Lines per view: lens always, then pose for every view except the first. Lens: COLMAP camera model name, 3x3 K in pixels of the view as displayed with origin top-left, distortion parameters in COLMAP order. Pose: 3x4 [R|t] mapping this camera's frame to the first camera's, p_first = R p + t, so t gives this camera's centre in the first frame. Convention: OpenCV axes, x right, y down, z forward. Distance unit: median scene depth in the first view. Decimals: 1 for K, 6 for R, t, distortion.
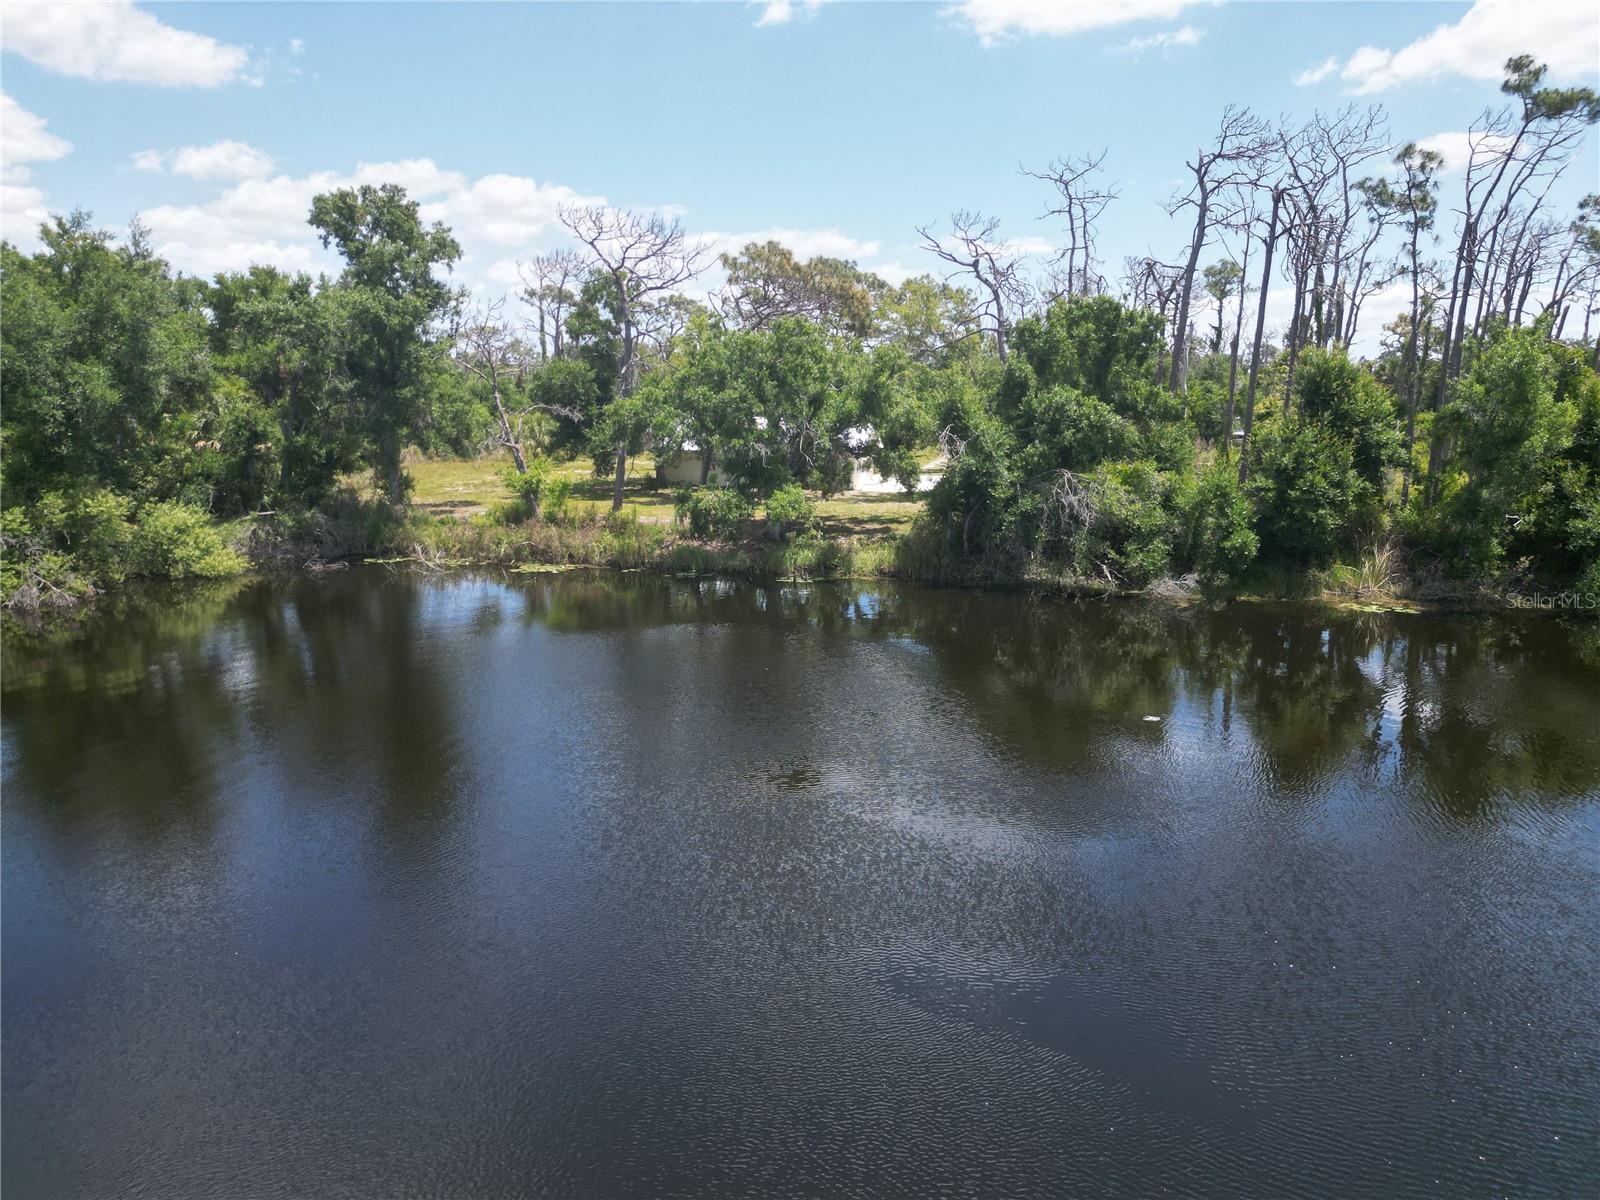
lens RADIAL K [[1129.8, 0, 792.9], [0, 1129.8, 597.6], [0, 0, 1]] dist [0.051314, -0.040849]
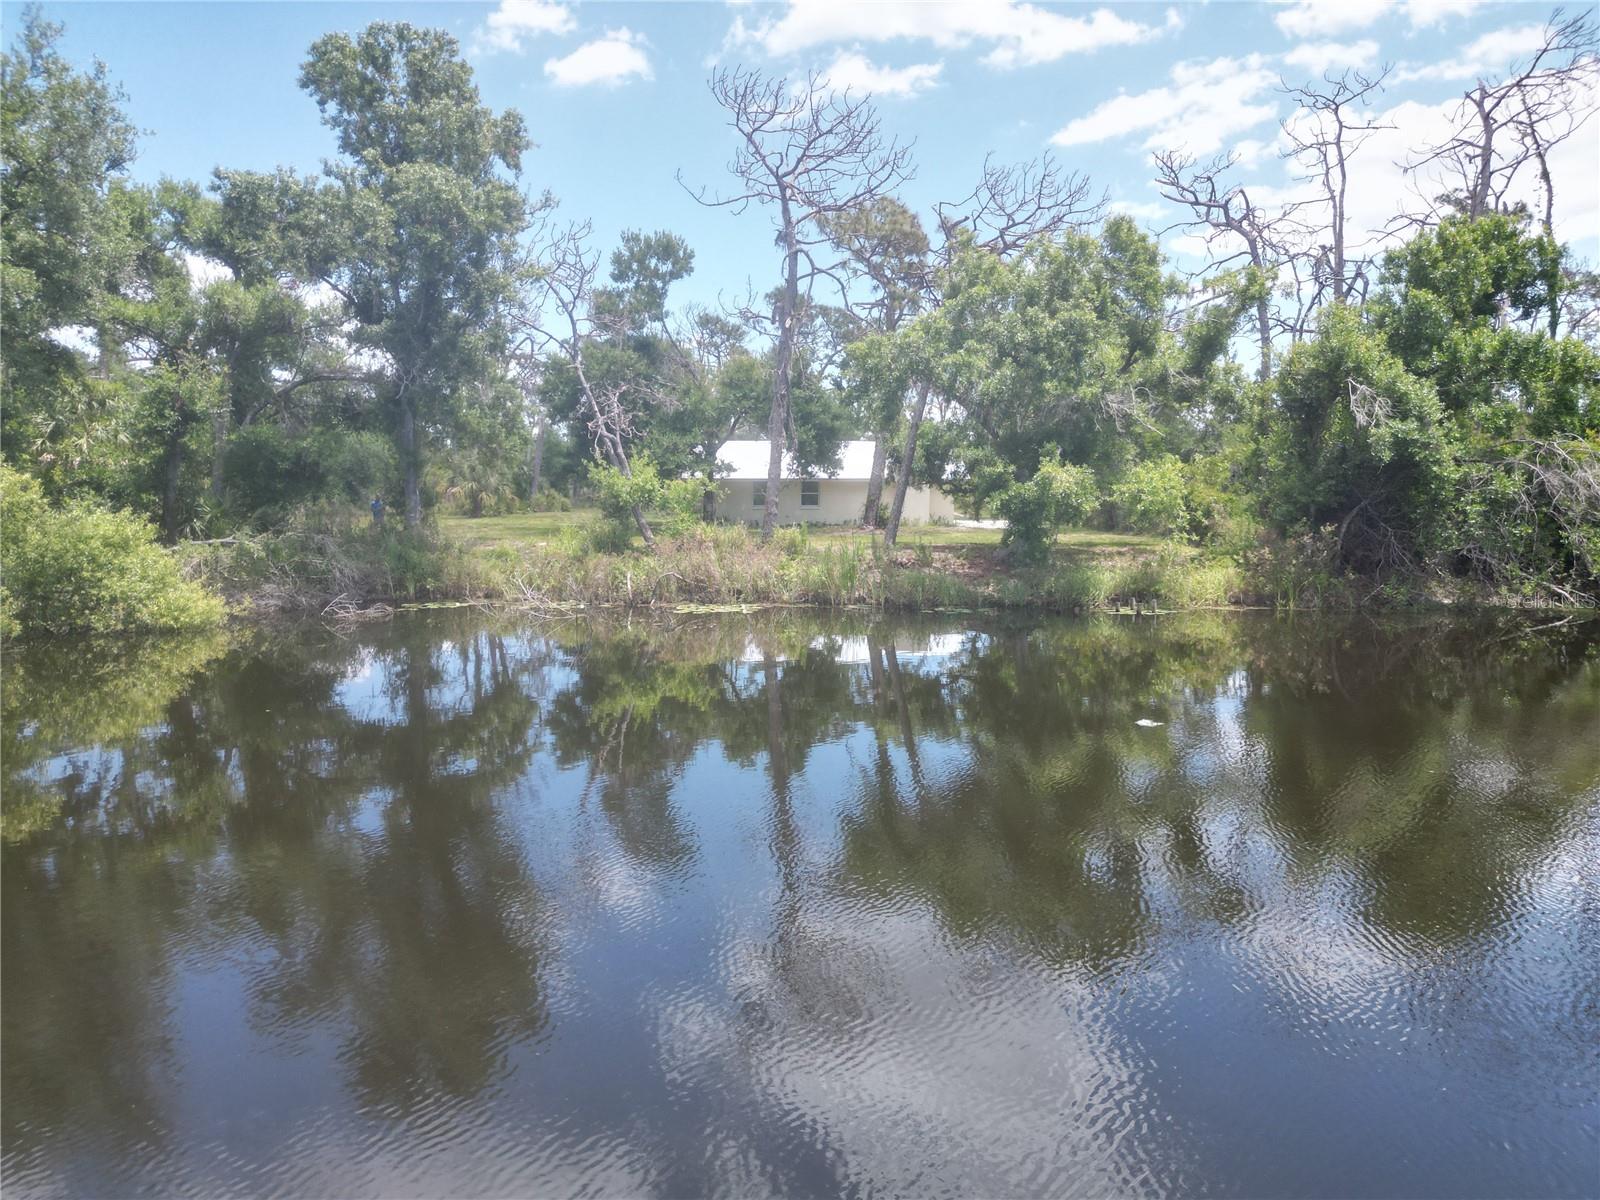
lens RADIAL K [[1129.8, 0, 806.2], [0, 1129.8, 603.5], [0, 0, 1]] dist [0.051314, -0.040849]
pose [[0.976502, -0.022377, 0.214346, -0.316827], [0.041249, 0.995613, -0.083981, 0.028286], [-0.211526, 0.090849, 0.973141, 0.377193]]
